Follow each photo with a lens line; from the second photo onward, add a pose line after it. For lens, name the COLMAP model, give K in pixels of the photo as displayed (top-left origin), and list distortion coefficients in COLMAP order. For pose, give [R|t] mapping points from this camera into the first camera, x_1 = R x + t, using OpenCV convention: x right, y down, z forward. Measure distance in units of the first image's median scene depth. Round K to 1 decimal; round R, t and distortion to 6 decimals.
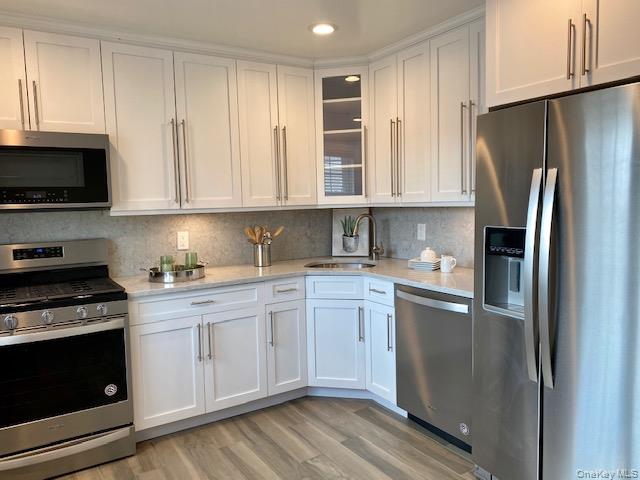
lens RADIAL K [[479.8, 0, 320.0], [0, 479.8, 240.0], [0, 0, 1]] dist [0.004253, 0.001683]
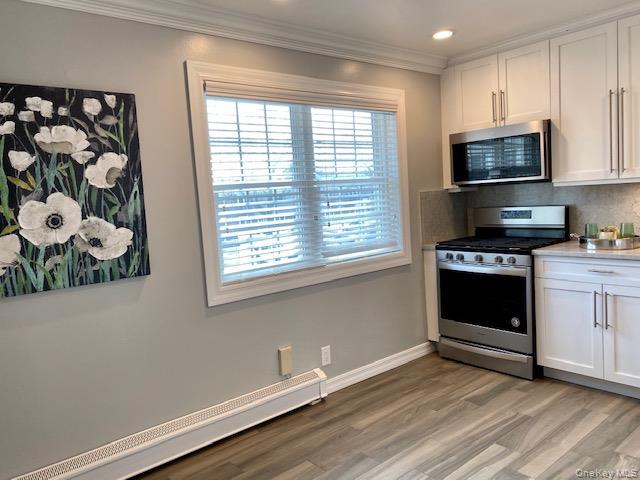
lens RADIAL K [[498.0, 0, 320.0], [0, 498.0, 240.0], [0, 0, 1]] dist [-0.001668, 0.000424]
pose [[0.136520, 0.109006, -0.984622, 0.705649], [-0.019909, 0.994029, 0.107287, -0.039064], [0.990437, 0.004956, 0.137875, 0.254071]]
